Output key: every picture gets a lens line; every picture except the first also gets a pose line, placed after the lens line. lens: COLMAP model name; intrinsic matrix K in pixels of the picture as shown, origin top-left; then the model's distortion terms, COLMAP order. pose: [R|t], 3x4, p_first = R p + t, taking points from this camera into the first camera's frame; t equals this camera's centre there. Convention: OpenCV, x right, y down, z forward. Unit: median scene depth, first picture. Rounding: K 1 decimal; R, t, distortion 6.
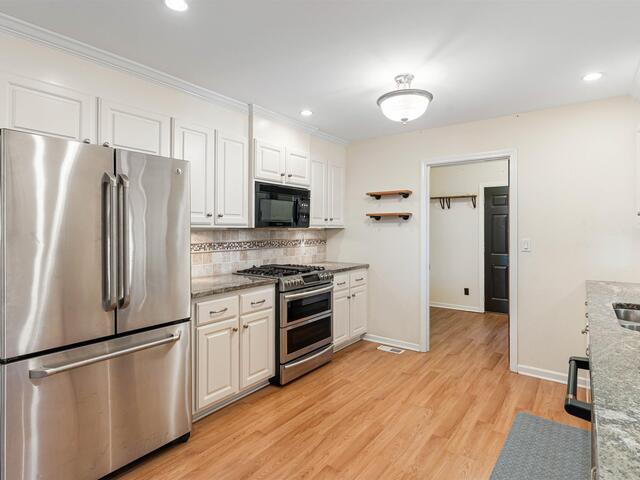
lens RADIAL K [[348.3, 0, 321.6], [0, 348.3, 227.3], [0, 0, 1]] dist [0.001021, 0.000115]
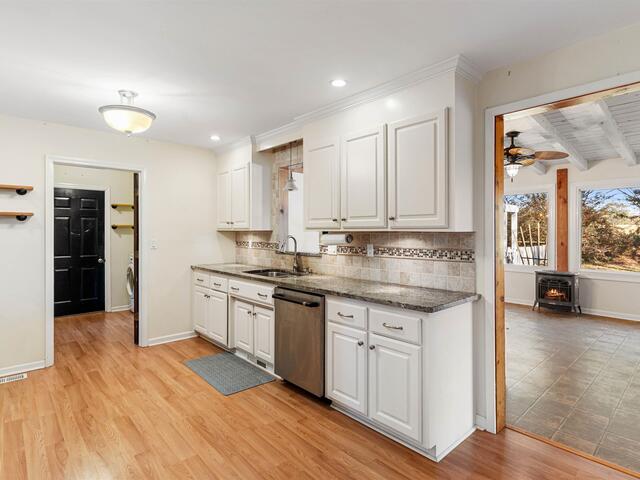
lens RADIAL K [[351.1, 0, 321.3], [0, 351.1, 230.9], [0, 0, 1]] dist [0.000261, 0.000442]
pose [[0.197069, -0.001641, 0.980388, -0.571628], [-0.004342, 0.999987, 0.002546, -0.002767], [-0.980380, -0.004759, 0.197059, 0.148400]]
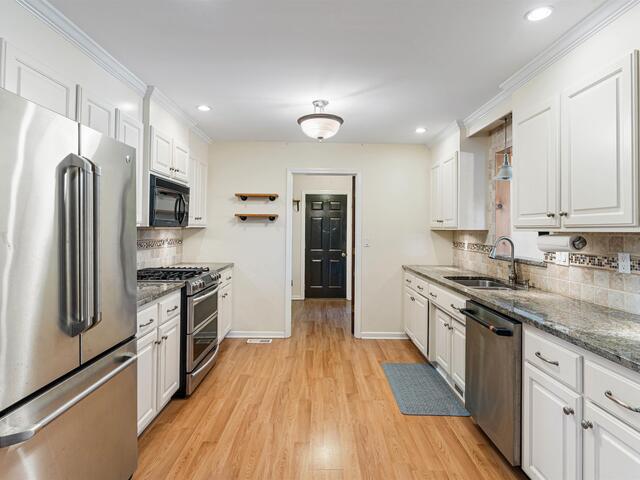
lens RADIAL K [[345.6, 0, 319.8], [0, 345.6, 224.1], [0, 0, 1]] dist [0.001458, 0.000429]
pose [[0.800593, 0.015312, 0.599013, -0.369373], [-0.011733, 0.999882, -0.009877, -0.001676], [-0.599094, 0.000879, 0.800678, 0.043394]]
